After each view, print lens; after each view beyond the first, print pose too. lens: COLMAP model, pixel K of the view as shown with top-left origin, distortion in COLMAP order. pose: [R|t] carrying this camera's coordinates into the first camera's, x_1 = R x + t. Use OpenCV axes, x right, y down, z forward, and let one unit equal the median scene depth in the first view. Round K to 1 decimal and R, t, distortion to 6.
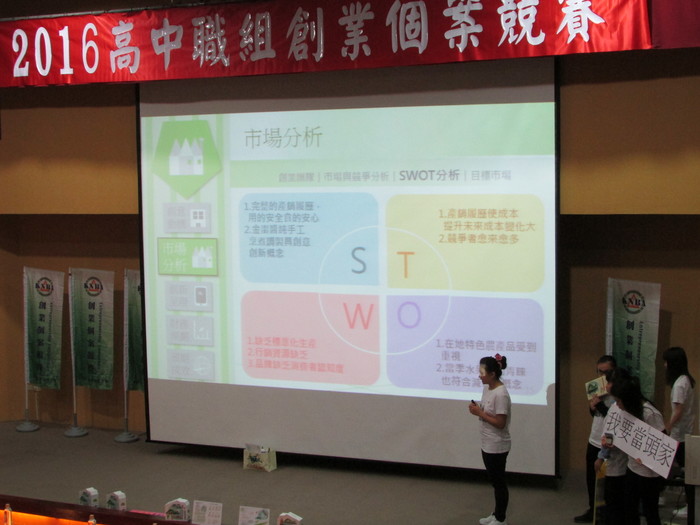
lens RADIAL K [[1170.3, 0, 344.4], [0, 1170.3, 273.6], [0, 0, 1]] dist [-0.112764, 0.000000]
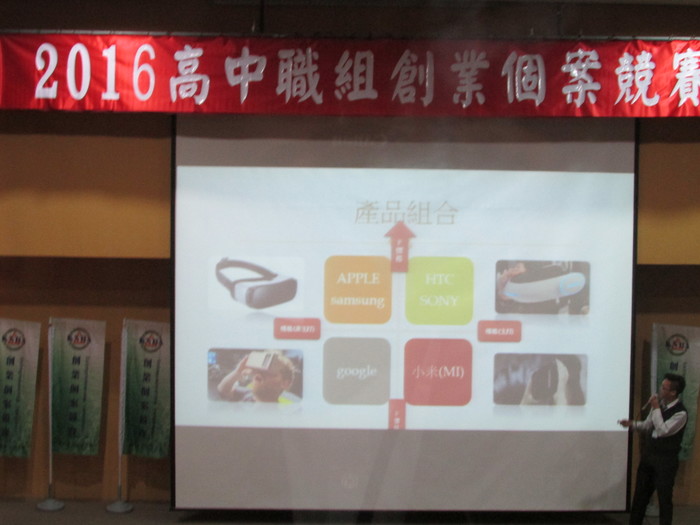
lens RADIAL K [[1178.4, 0, 346.6], [0, 1178.4, 260.1], [0, 0, 1]] dist [-0.150401, 0.000000]
pose [[0.915023, 0.010870, 0.403255, -0.430539], [0.008080, 0.998942, -0.045262, -0.007520], [-0.403320, 0.044674, 0.913968, 0.116760]]
